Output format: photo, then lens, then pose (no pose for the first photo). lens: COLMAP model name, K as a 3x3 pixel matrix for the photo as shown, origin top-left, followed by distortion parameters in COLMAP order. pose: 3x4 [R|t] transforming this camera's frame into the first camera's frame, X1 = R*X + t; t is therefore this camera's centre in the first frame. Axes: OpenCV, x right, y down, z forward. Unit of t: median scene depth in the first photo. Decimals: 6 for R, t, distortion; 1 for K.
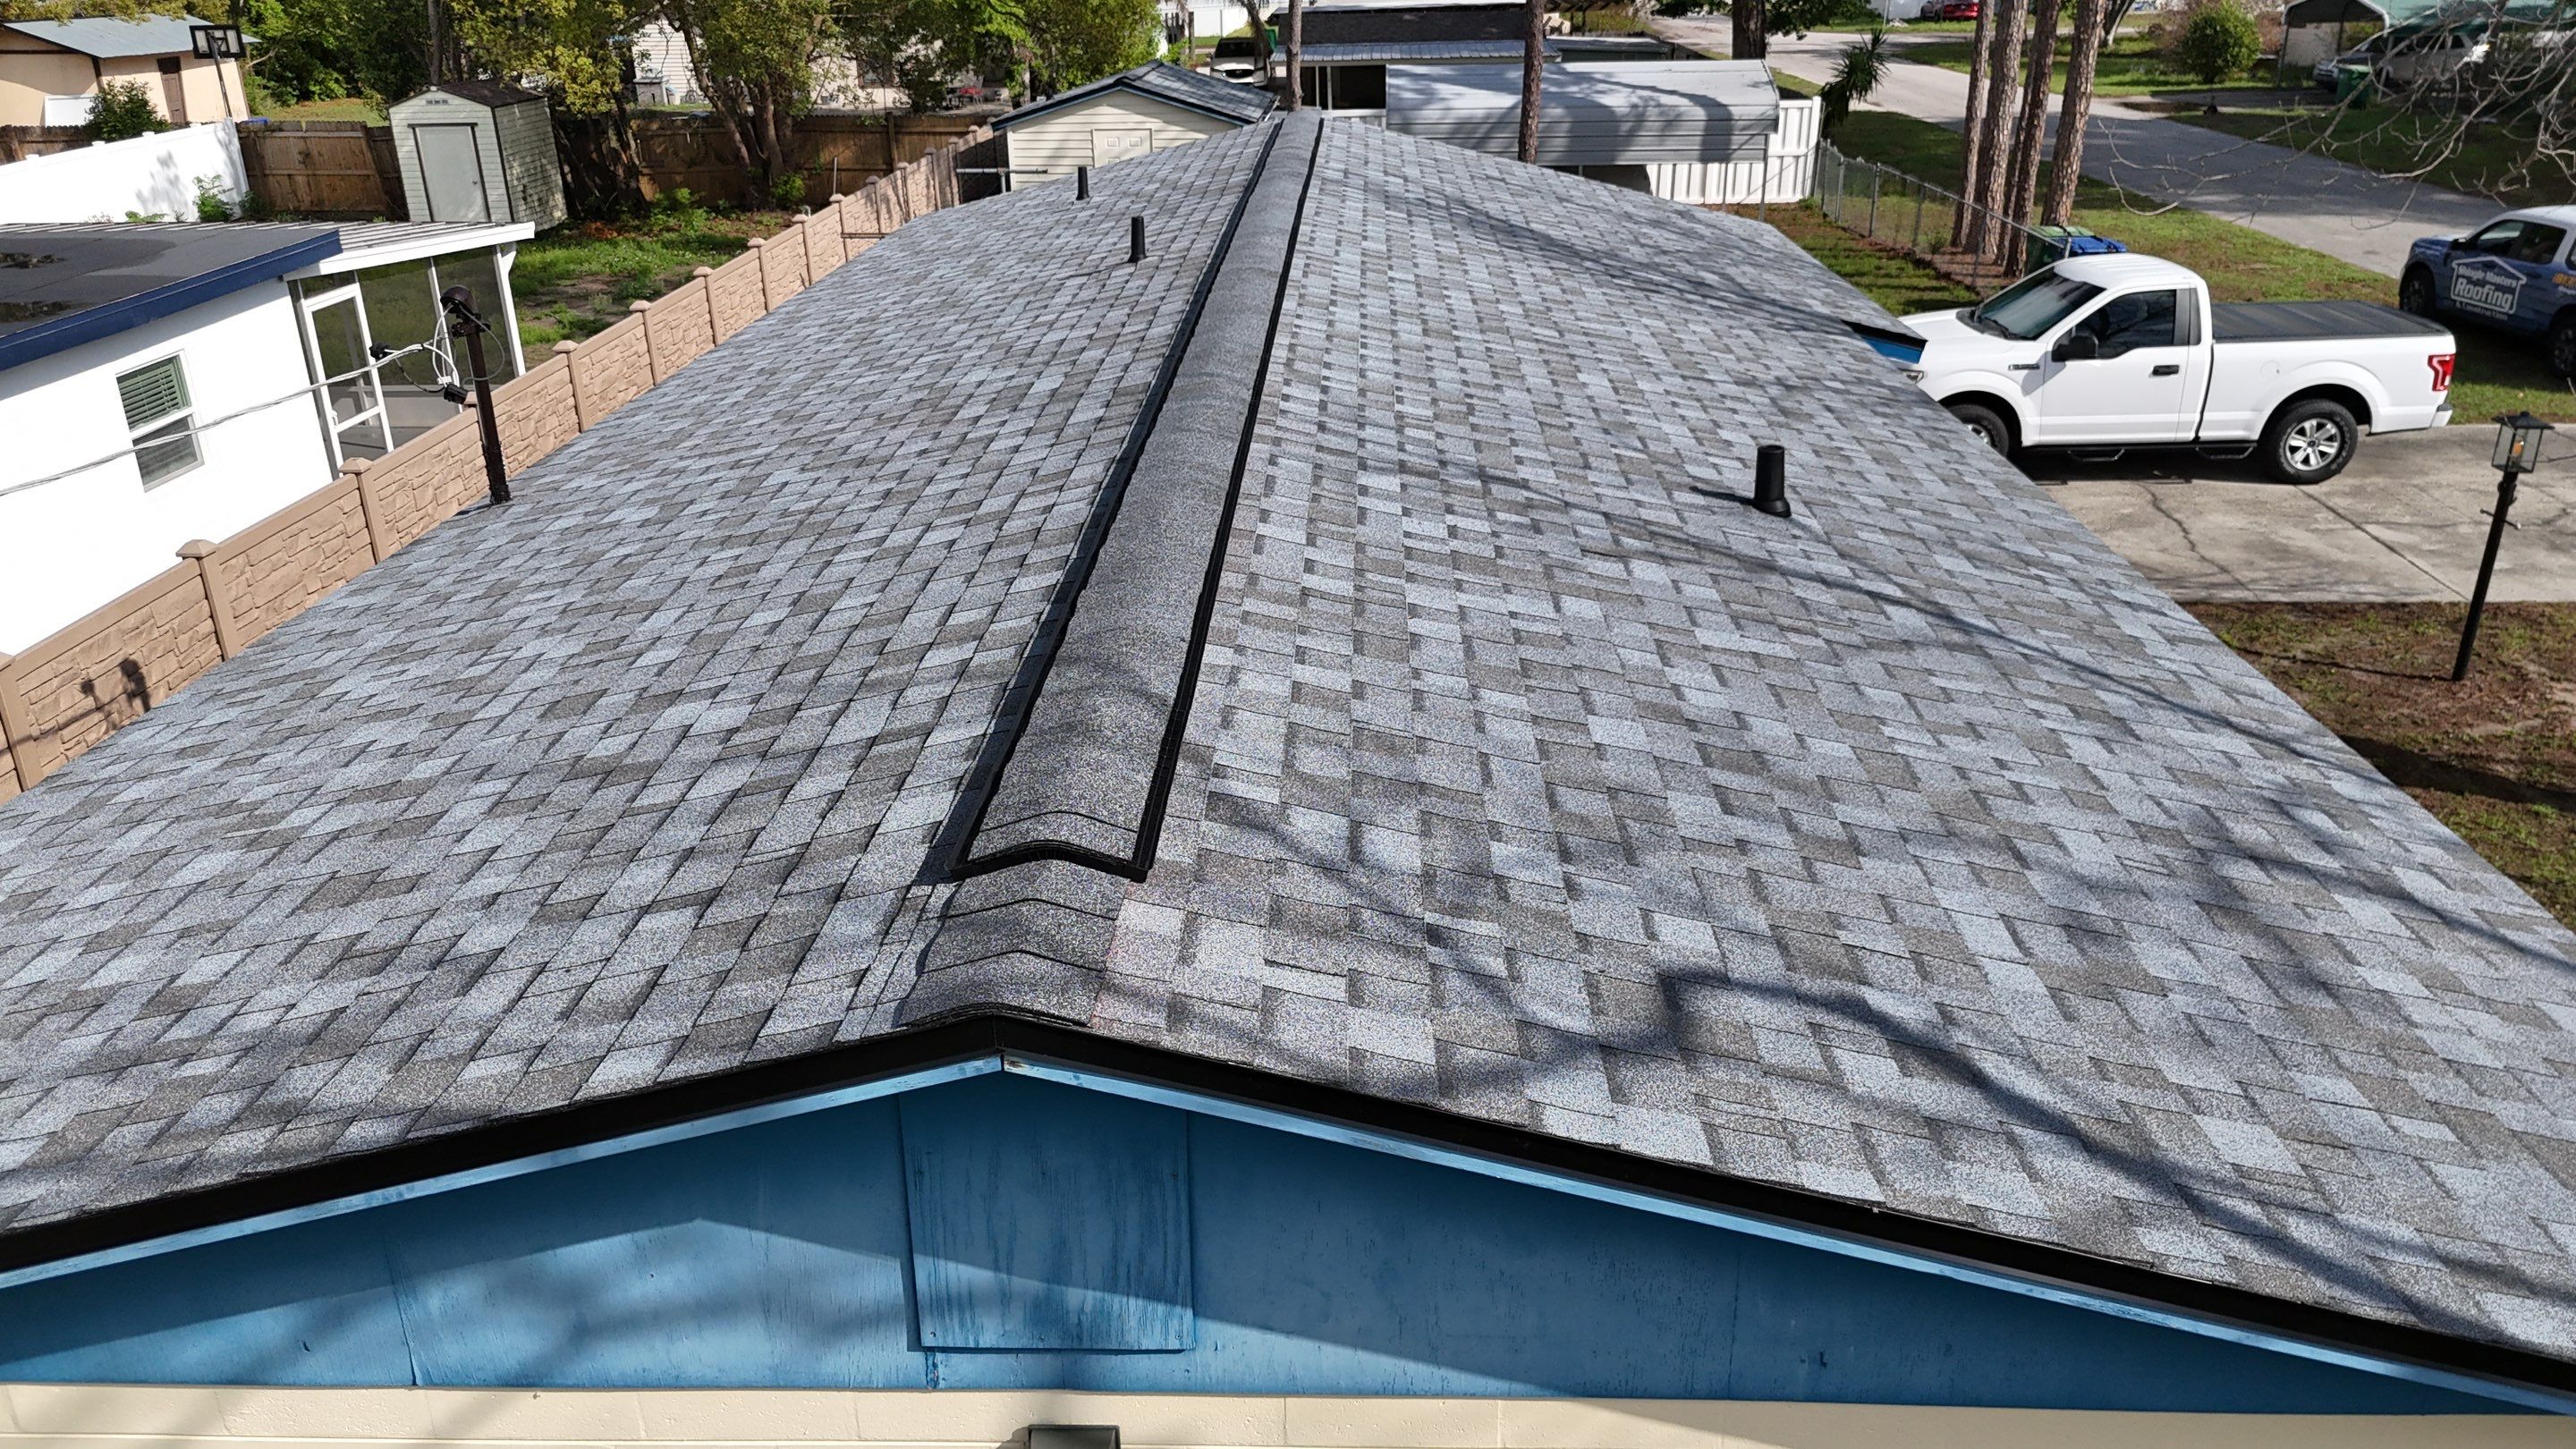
lens RADIAL K [[1905.3, 0, 1290.1], [0, 1905.3, 733.4], [0, 0, 1]] dist [0.065039, -0.068768]
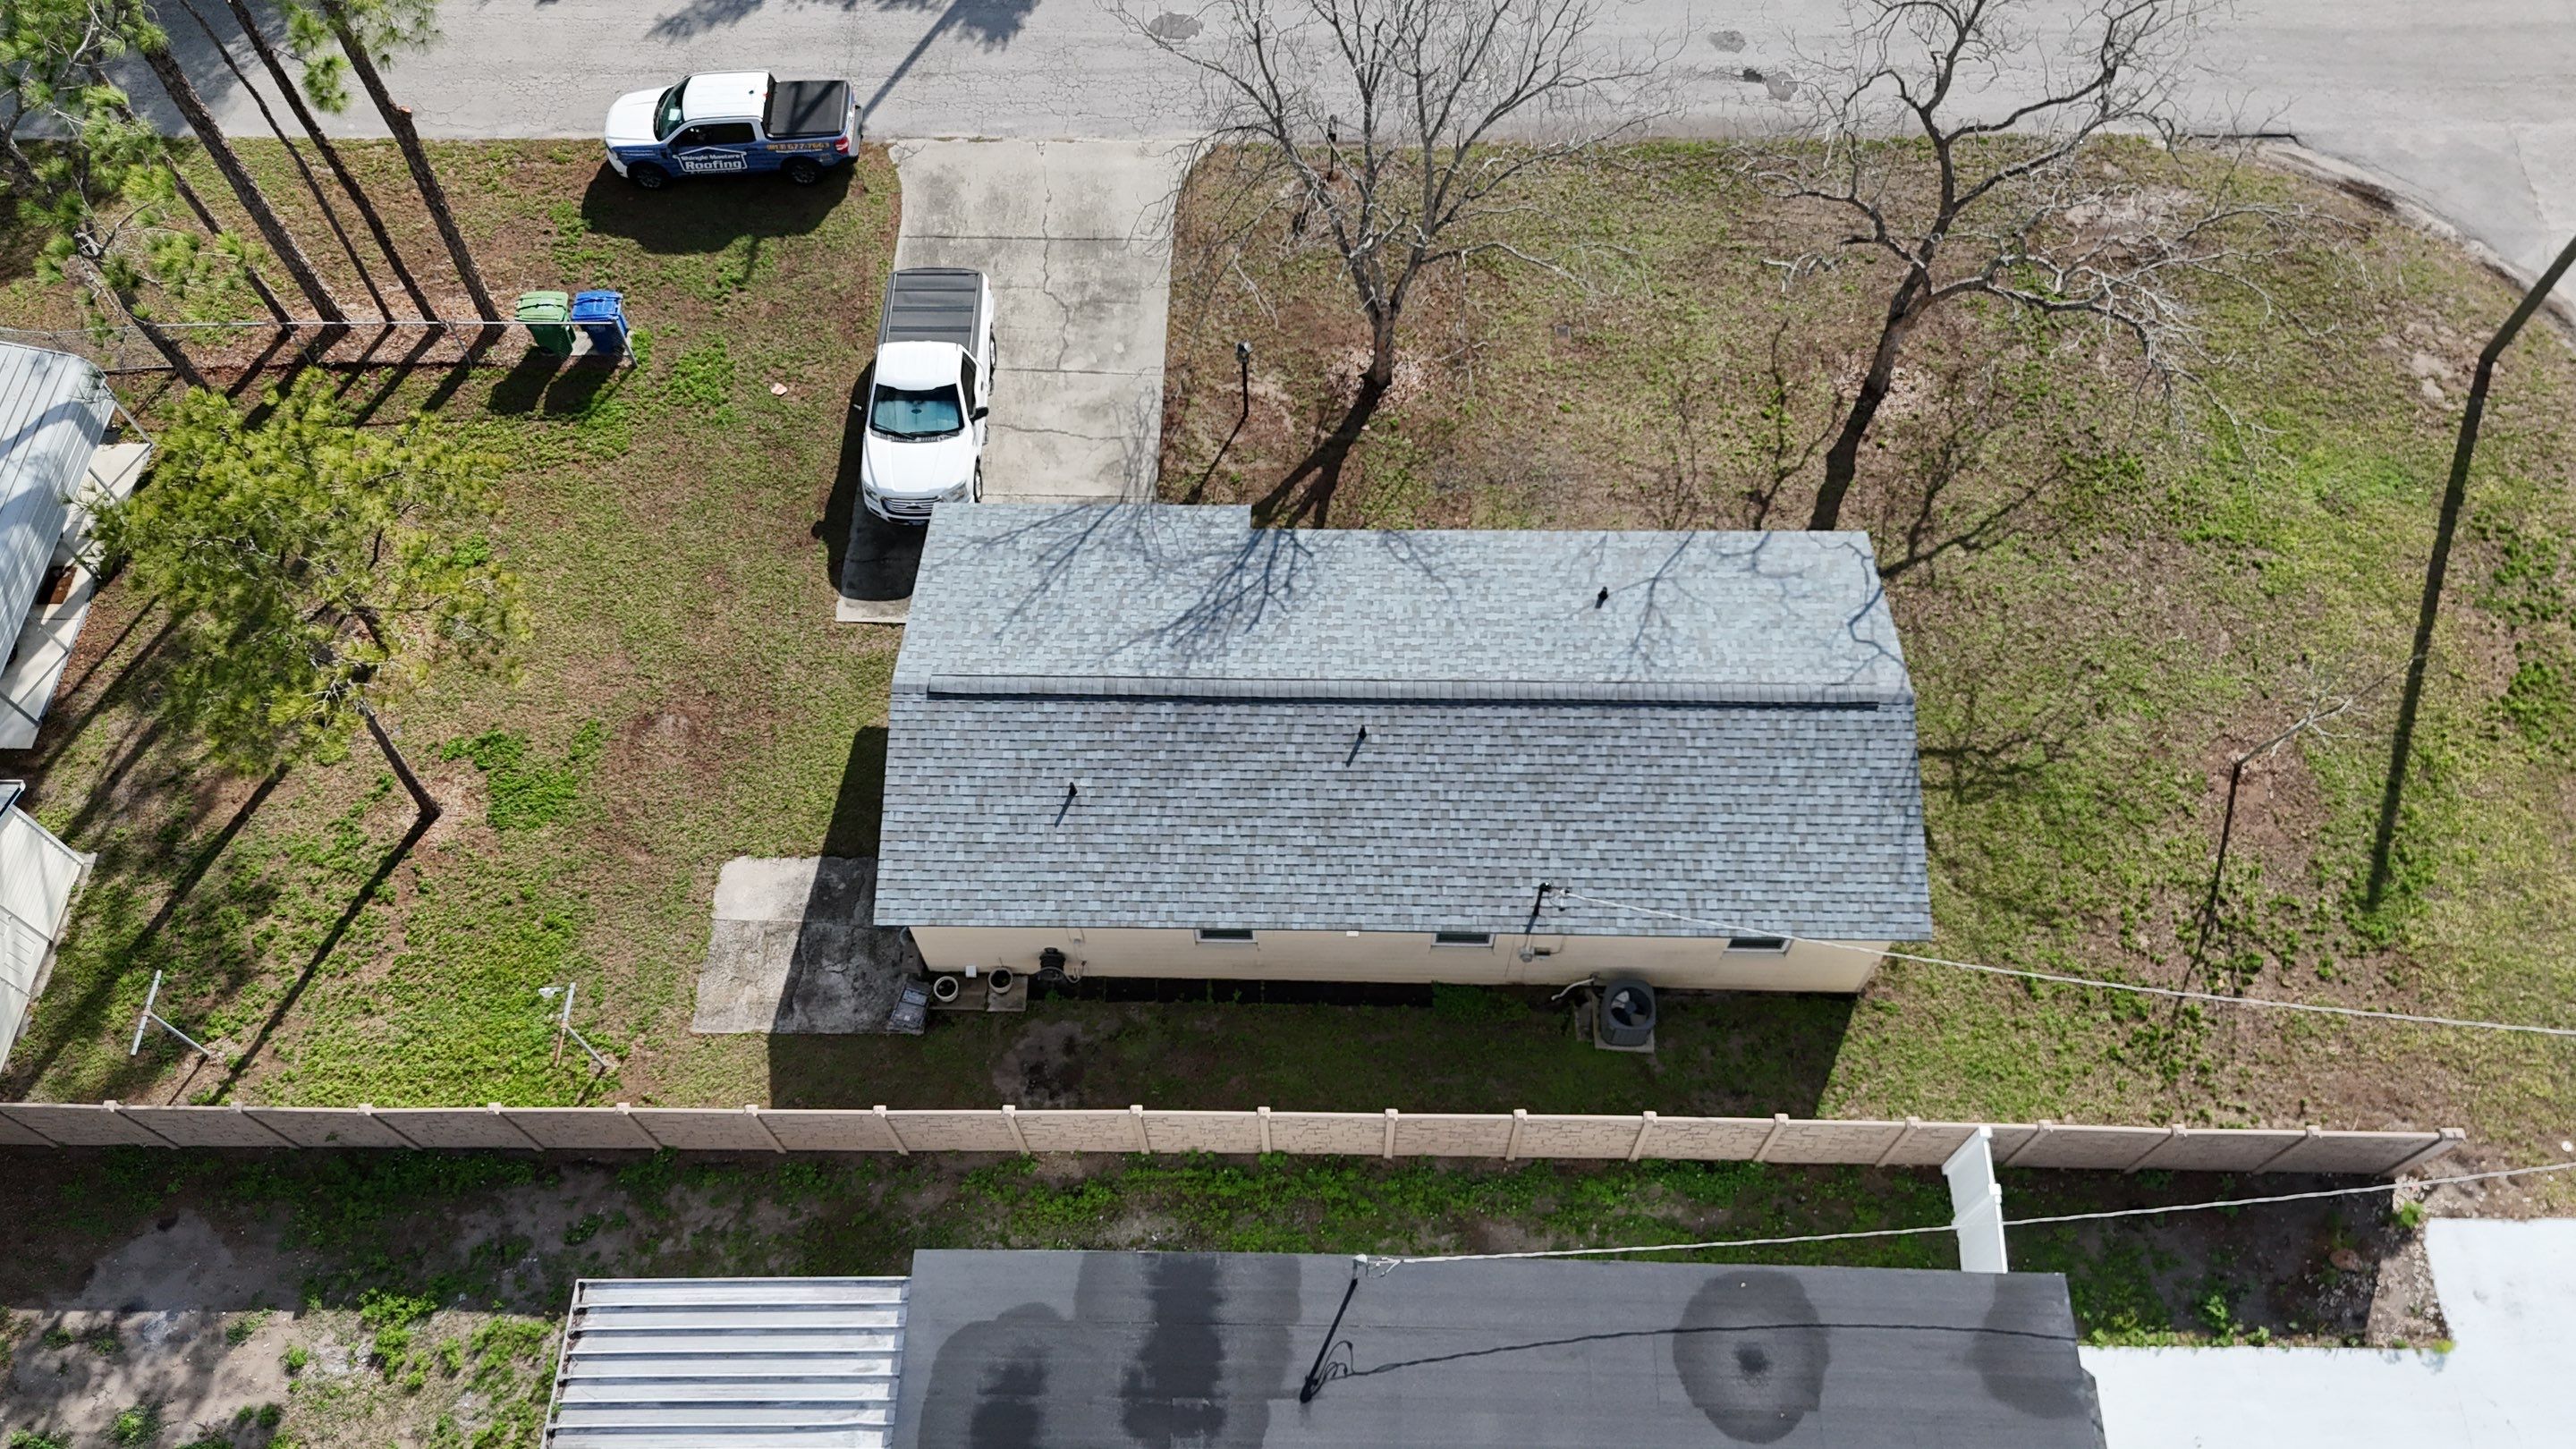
lens RADIAL K [[1905.3, 0, 1276.8], [0, 1905.3, 720.7], [0, 0, 1]] dist [0.065039, -0.068768]
pose [[-0.012847, -0.857157, 0.514894, -2.358366], [0.410711, 0.464970, 0.784295, -3.939163], [-0.911675, 0.221549, 0.346070, 0.270583]]
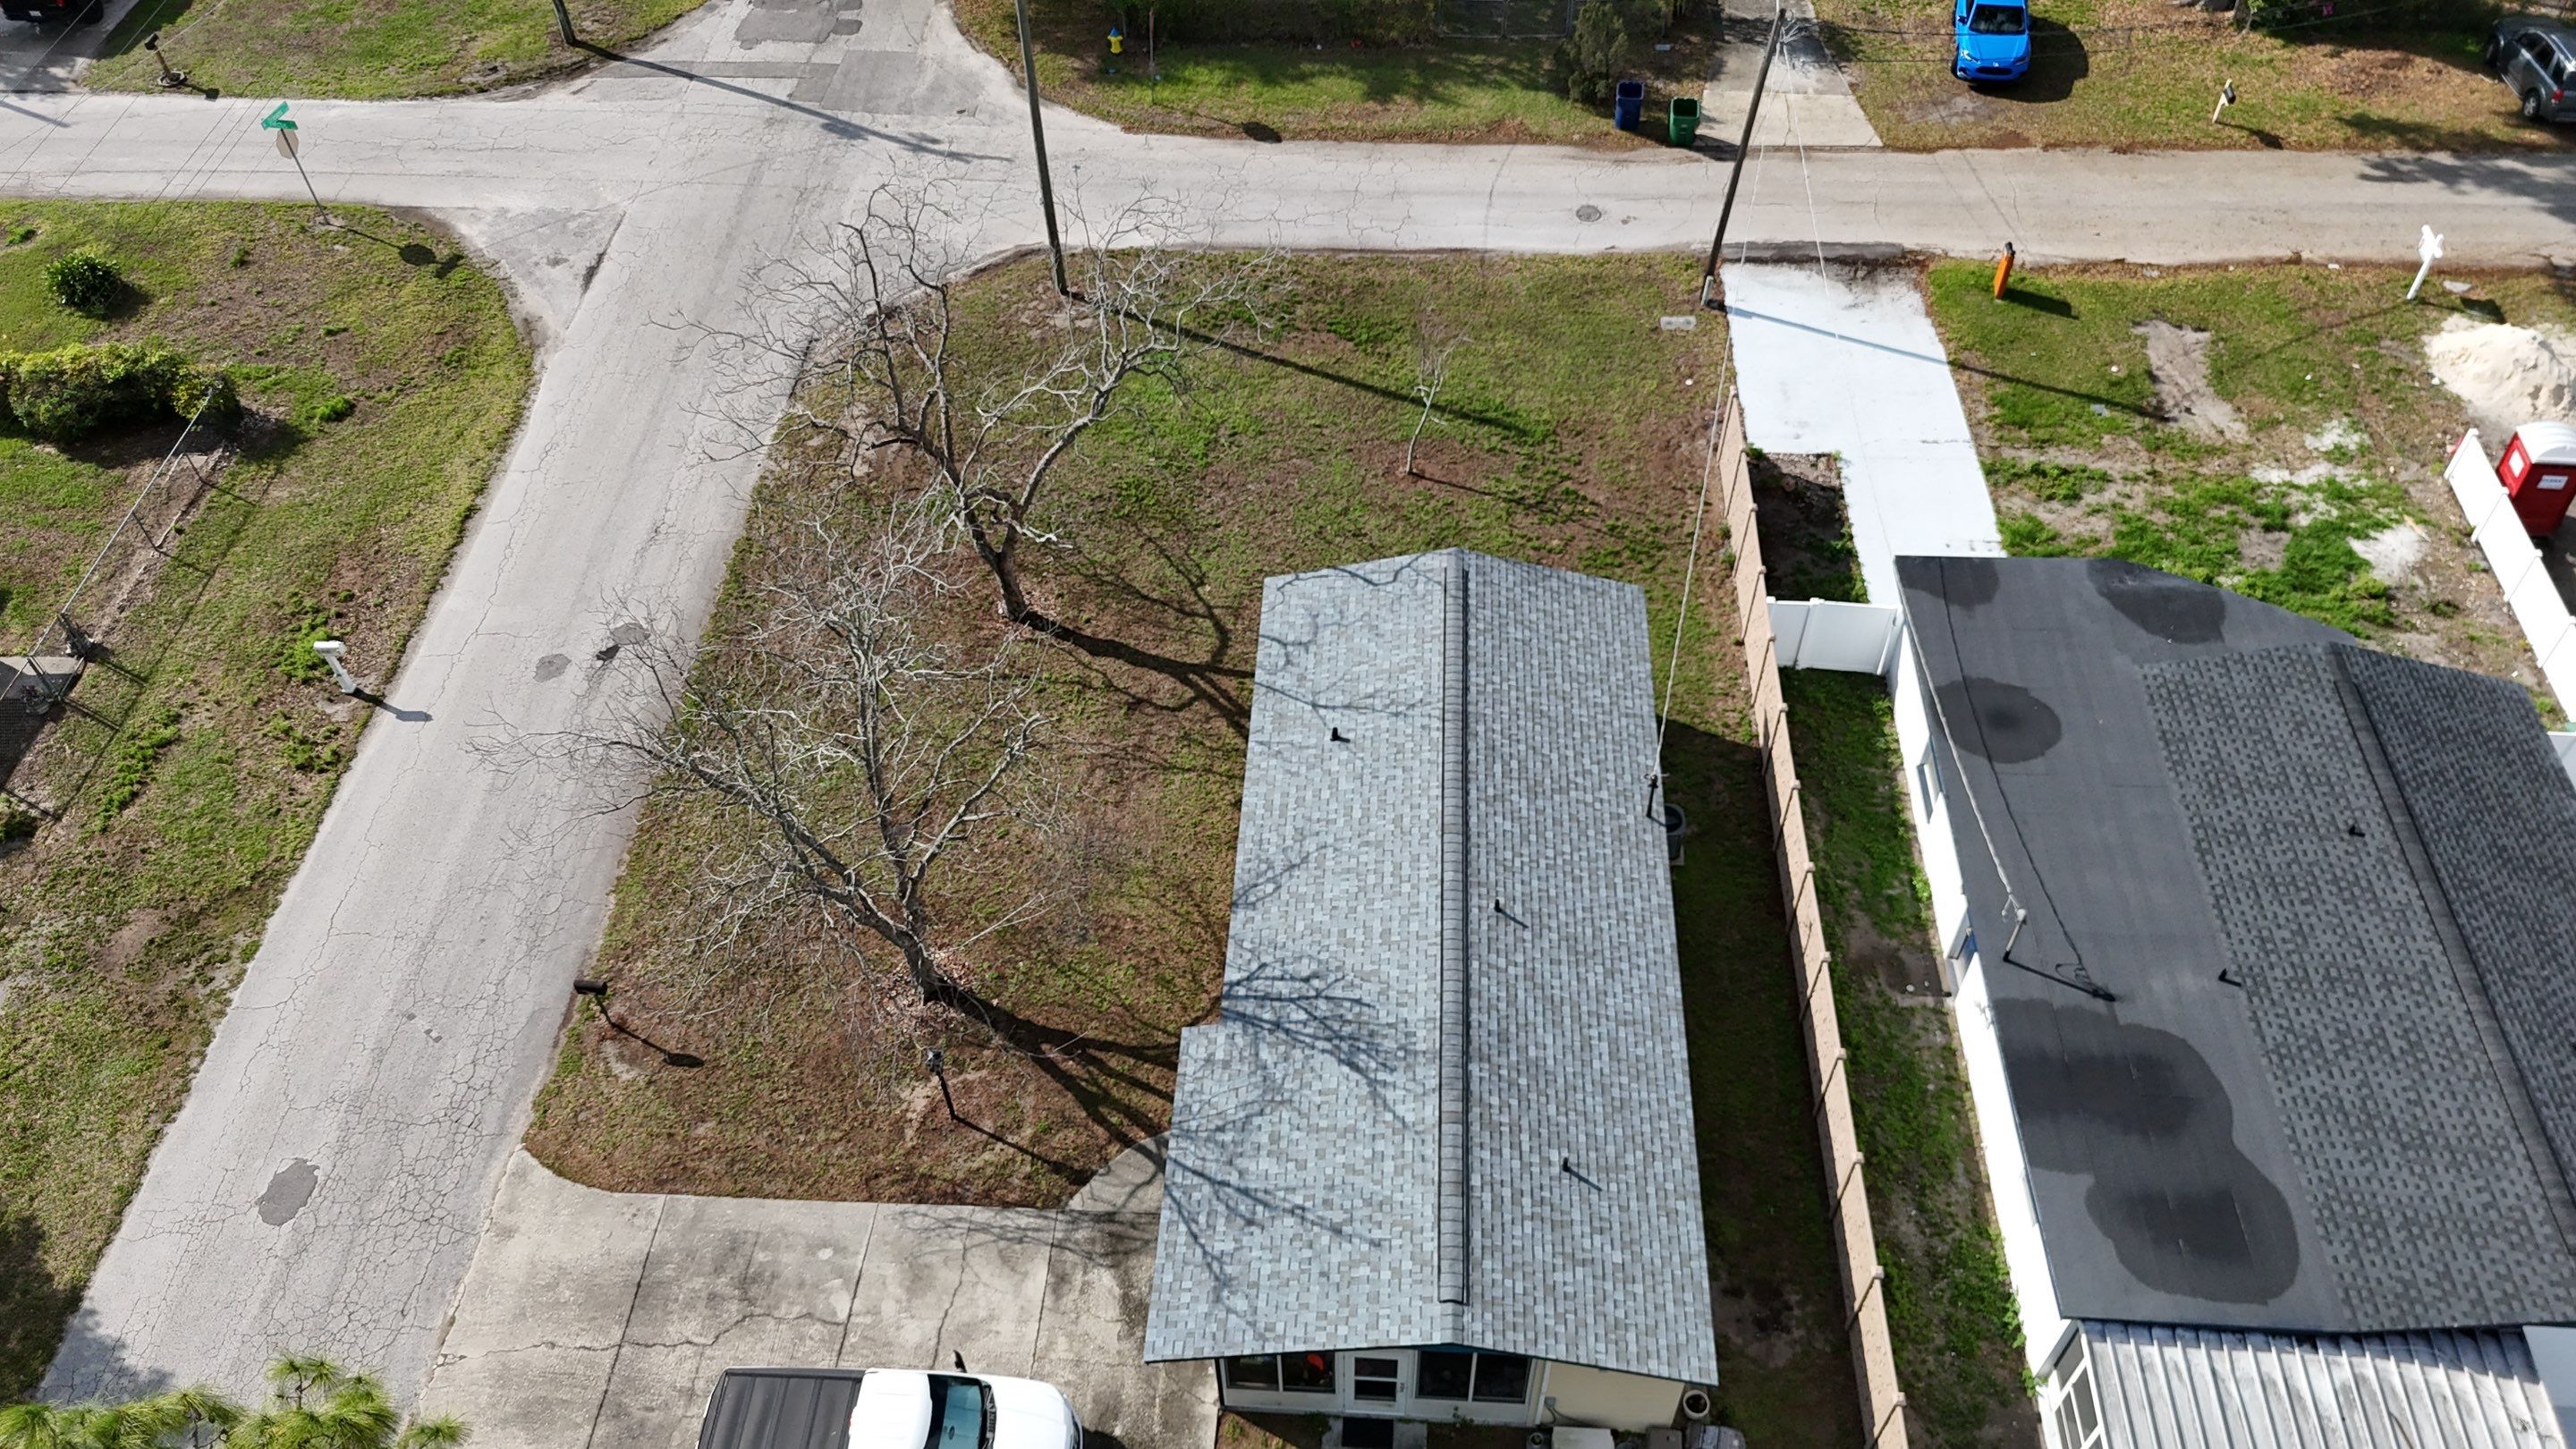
lens RADIAL K [[1905.3, 0, 1276.0], [0, 1905.3, 700.9], [0, 0, 1]] dist [0.065039, -0.068768]
pose [[-0.998505, 0.009789, 0.053768, 0.155274], [0.053980, 0.330439, 0.942283, -4.960891], [-0.008543, 0.943777, -0.330473, 2.672406]]
